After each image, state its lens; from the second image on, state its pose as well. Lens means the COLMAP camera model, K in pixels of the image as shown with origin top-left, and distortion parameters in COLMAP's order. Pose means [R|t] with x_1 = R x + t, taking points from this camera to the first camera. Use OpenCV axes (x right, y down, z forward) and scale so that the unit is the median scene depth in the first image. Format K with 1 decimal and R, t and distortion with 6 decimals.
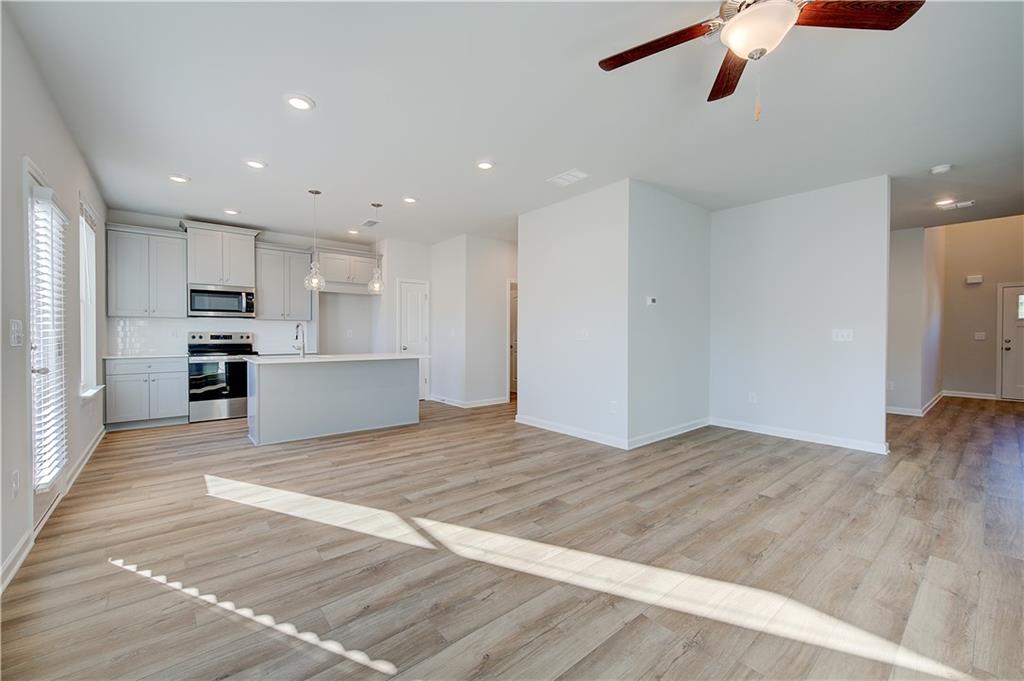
lens RADIAL K [[412.4, 0, 516.8], [0, 412.4, 338.2], [0, 0, 1]] dist [0.001167, -0.000334]
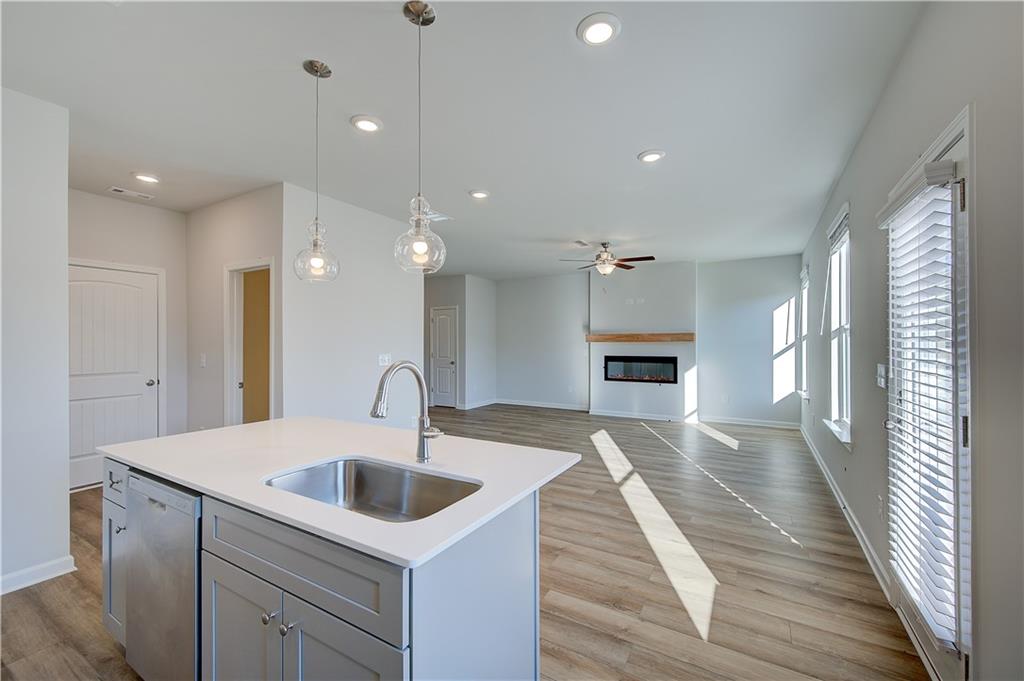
lens RADIAL K [[404.3, 0, 521.7], [0, 404.3, 342.4], [0, 0, 1]] dist [0.000326, -0.000085]
pose [[-0.339878, -0.002327, 0.940467, -1.010941], [0.007743, 0.999956, 0.005273, -0.062042], [-0.940438, 0.009074, -0.339845, 1.211206]]
